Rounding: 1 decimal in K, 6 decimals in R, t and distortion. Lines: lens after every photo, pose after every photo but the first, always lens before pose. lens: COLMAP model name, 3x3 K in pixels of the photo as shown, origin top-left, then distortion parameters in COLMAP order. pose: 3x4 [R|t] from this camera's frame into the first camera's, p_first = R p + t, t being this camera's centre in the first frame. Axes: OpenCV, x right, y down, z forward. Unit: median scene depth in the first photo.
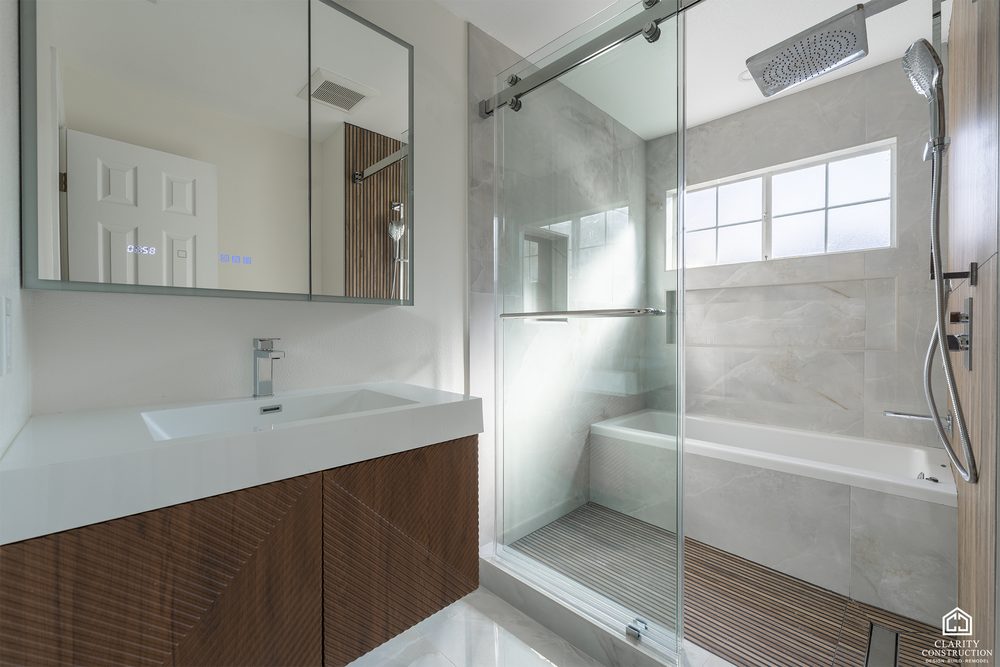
lens RADIAL K [[417.0, 0, 497.4], [0, 417.0, 330.5], [0, 0, 1]] dist [0.000099, -0.000260]
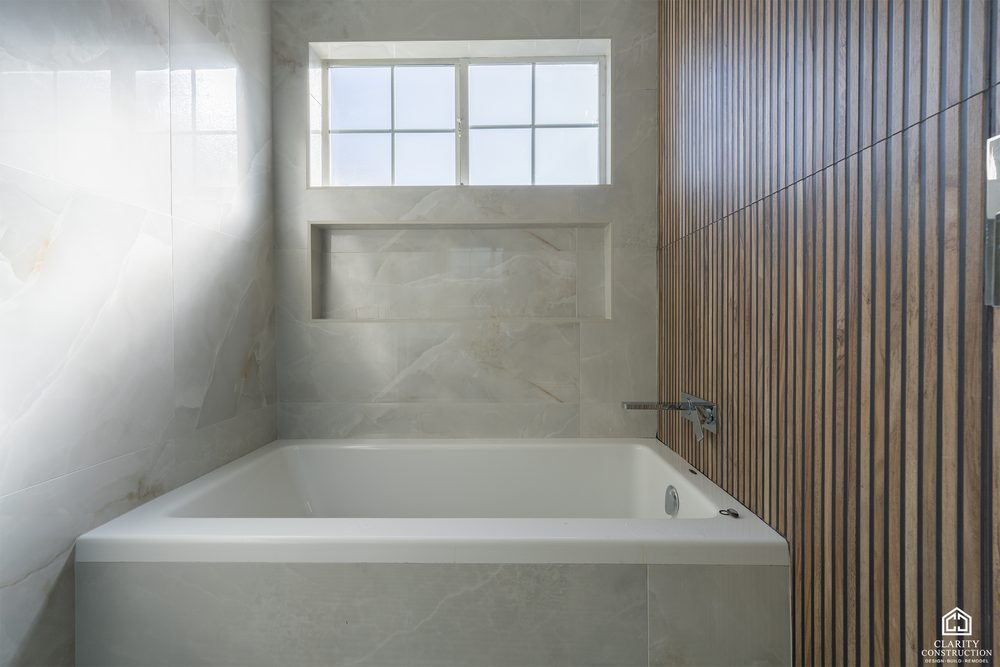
lens RADIAL K [[479.7, 0, 530.9], [0, 479.7, 320.1], [0, 0, 1]] dist [-0.000506, -0.000154]
pose [[0.710514, -0.006832, 0.703650, 0.276438], [0.005338, 0.999976, 0.004320, 0.054618], [-0.703663, 0.000687, 0.710533, 0.572605]]
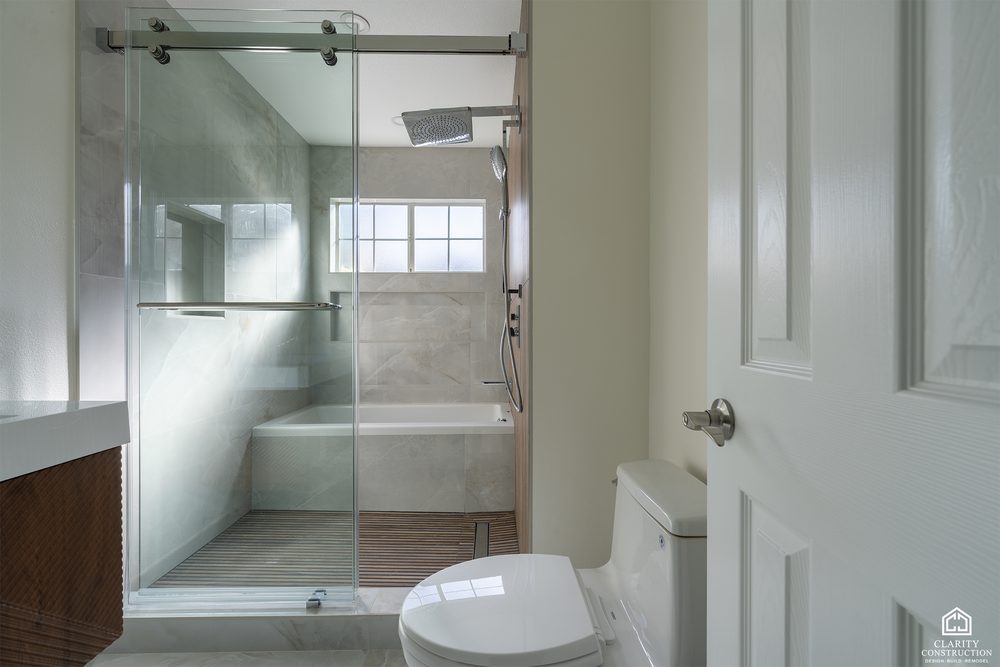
lens RADIAL K [[395.8, 0, 507.2], [0, 395.8, 331.6], [0, 0, 1]] dist [0.000158, -0.000148]
pose [[0.682842, -0.006573, 0.730536, -0.041992], [0.006187, 0.999976, 0.003215, 0.011758], [-0.730540, 0.002324, 0.682866, -0.036155]]
